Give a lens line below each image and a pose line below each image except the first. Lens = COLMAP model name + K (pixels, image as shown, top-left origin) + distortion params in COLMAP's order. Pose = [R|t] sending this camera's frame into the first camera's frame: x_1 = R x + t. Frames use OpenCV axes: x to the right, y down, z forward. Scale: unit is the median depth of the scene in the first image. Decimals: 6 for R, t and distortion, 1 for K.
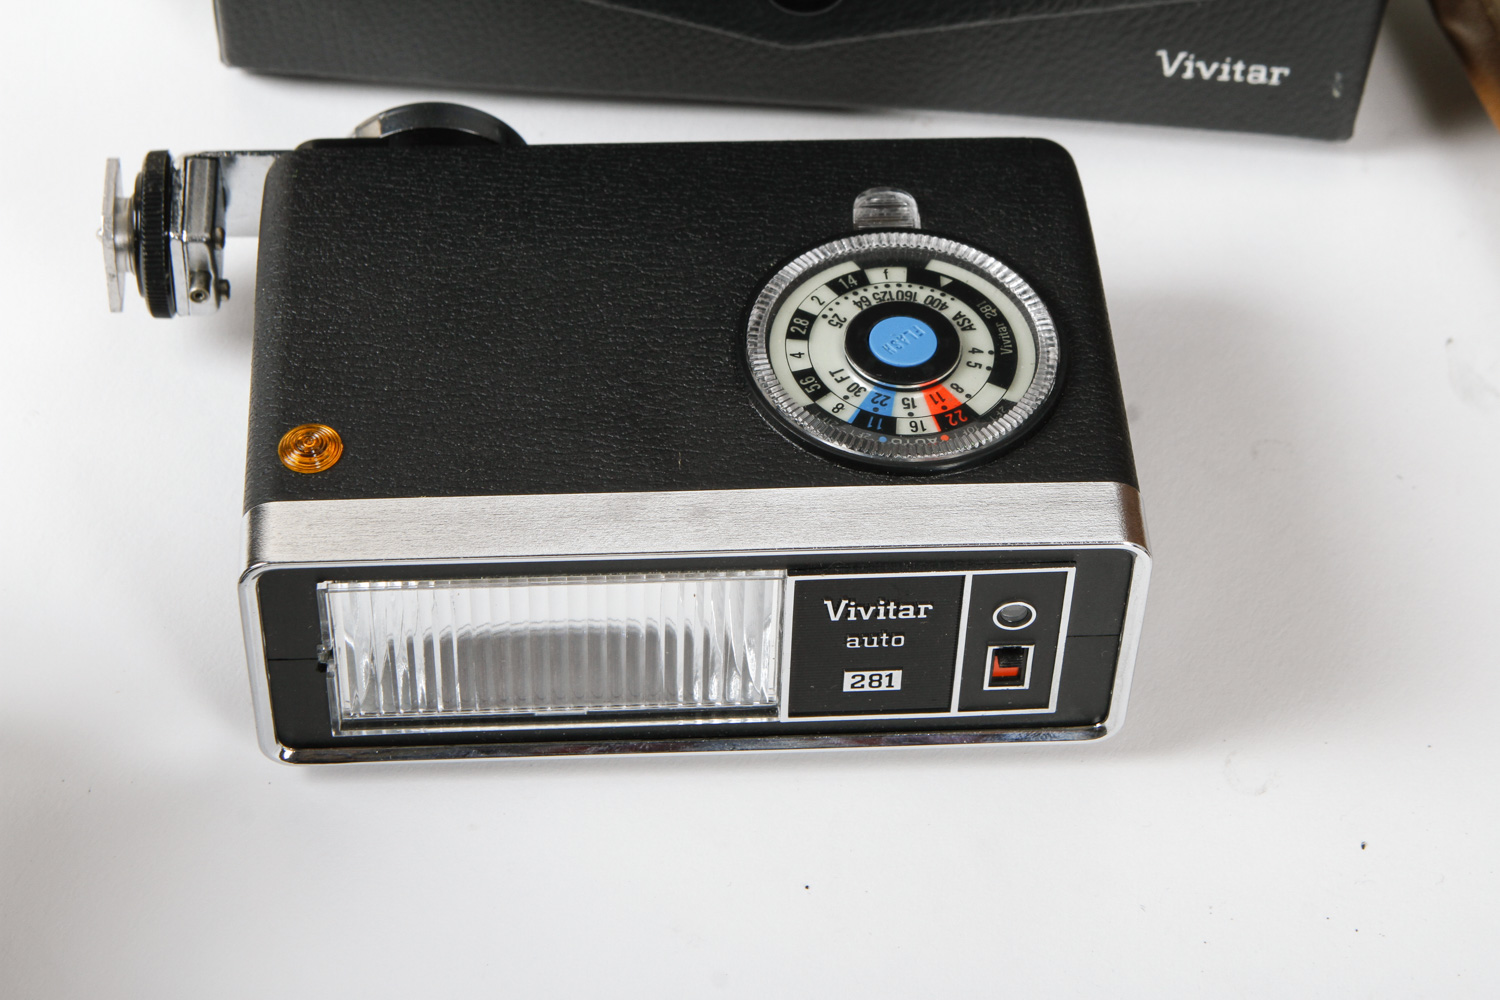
lens RADIAL K [[3392.6, 0, 745.1], [0, 3392.6, 505.8], [0, 0, 1]] dist [0.000064, 0.000000]
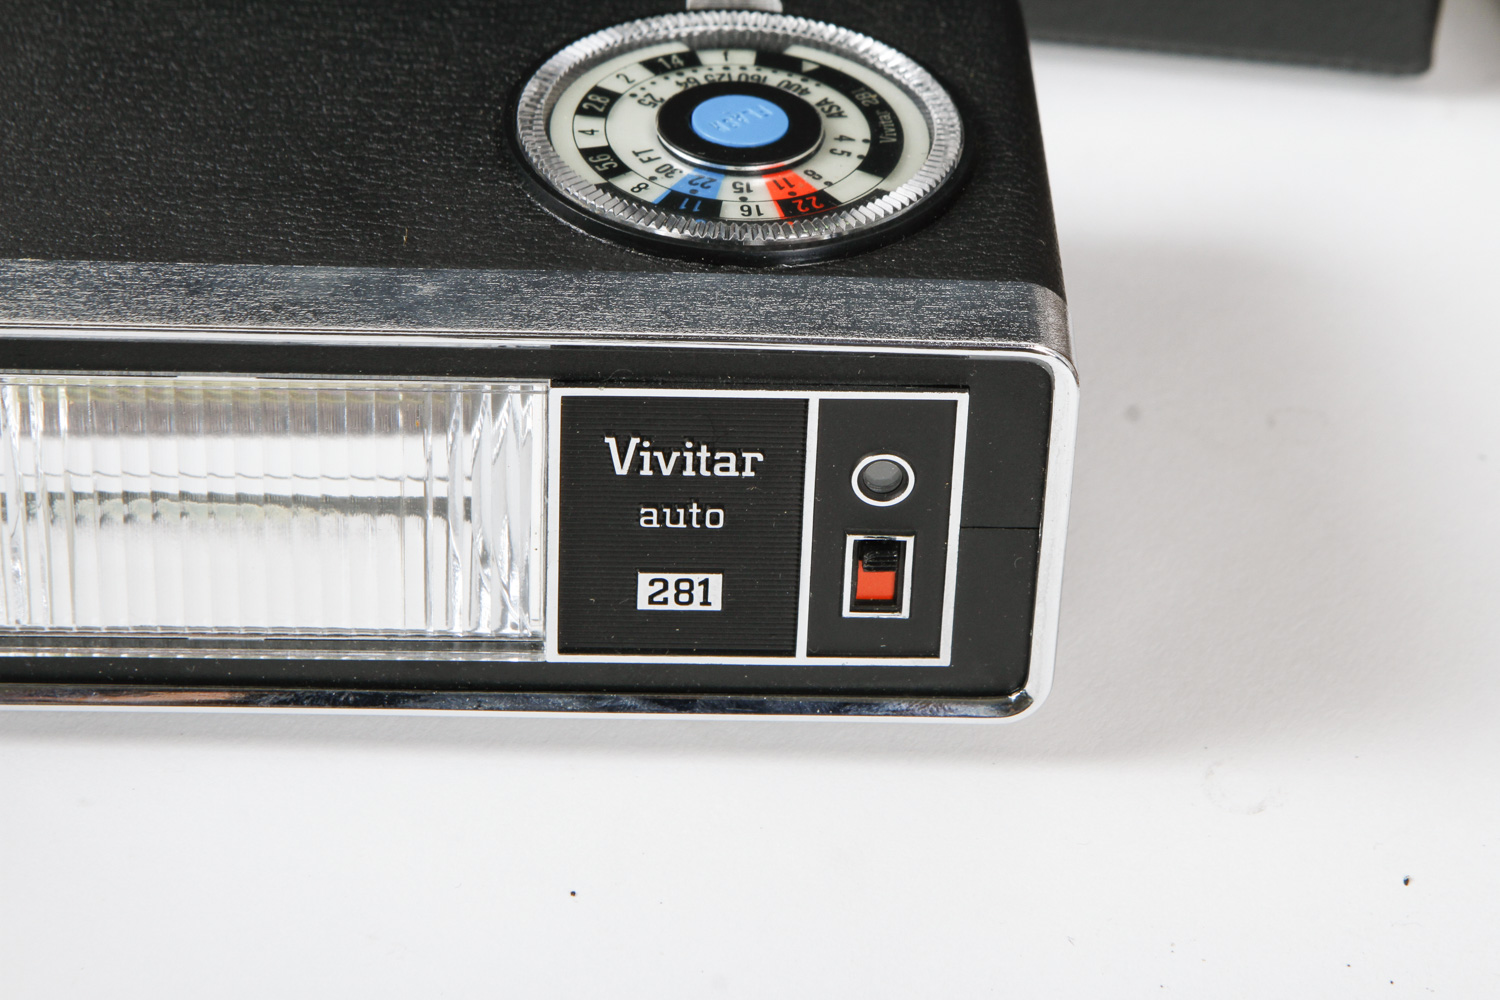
lens RADIAL K [[4687.1, 0, 758.0], [0, 4687.1, 491.4], [0, 0, 1]] dist [0.307239, 0.000000]
pose [[0.999475, 0.029238, -0.013930, 0.065957], [-0.031634, 0.973493, -0.226519, 0.246096], [0.006938, 0.226841, 0.973907, 0.071369]]
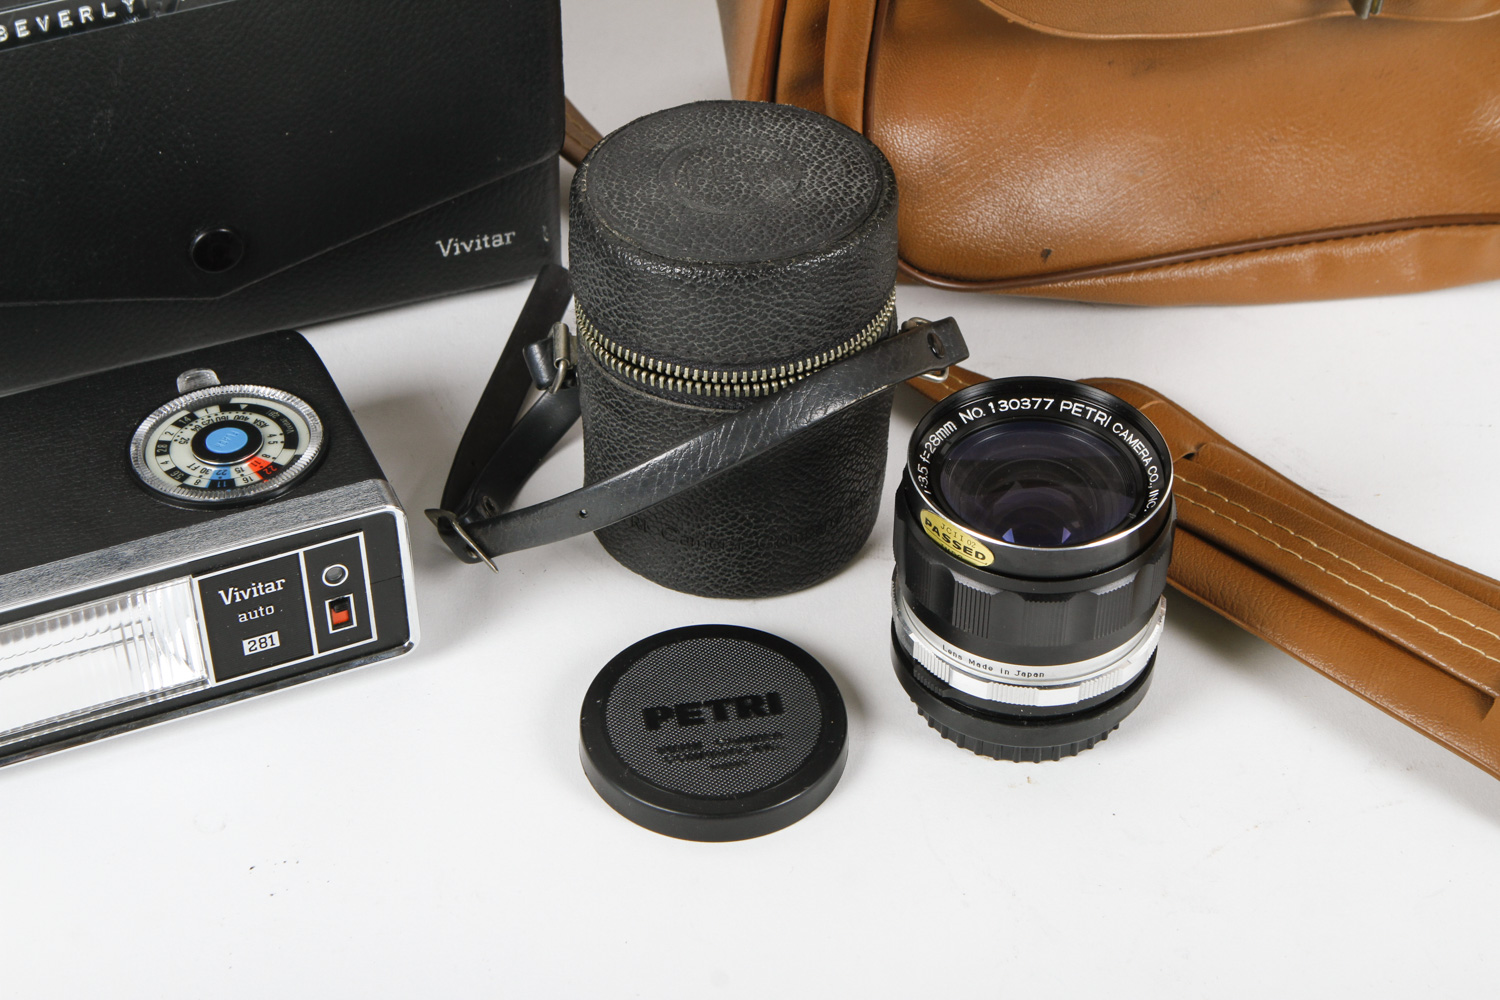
lens RADIAL K [[3016.3, 0, 749.5], [0, 3016.3, 486.8], [0, 0, 1]] dist [-0.001306, 0.000000]
pose [[0.942313, -0.240834, 0.232478, -0.059289], [0.279621, 0.948132, -0.151190, 0.262878], [-0.184008, 0.207474, 0.960779, -0.437357]]
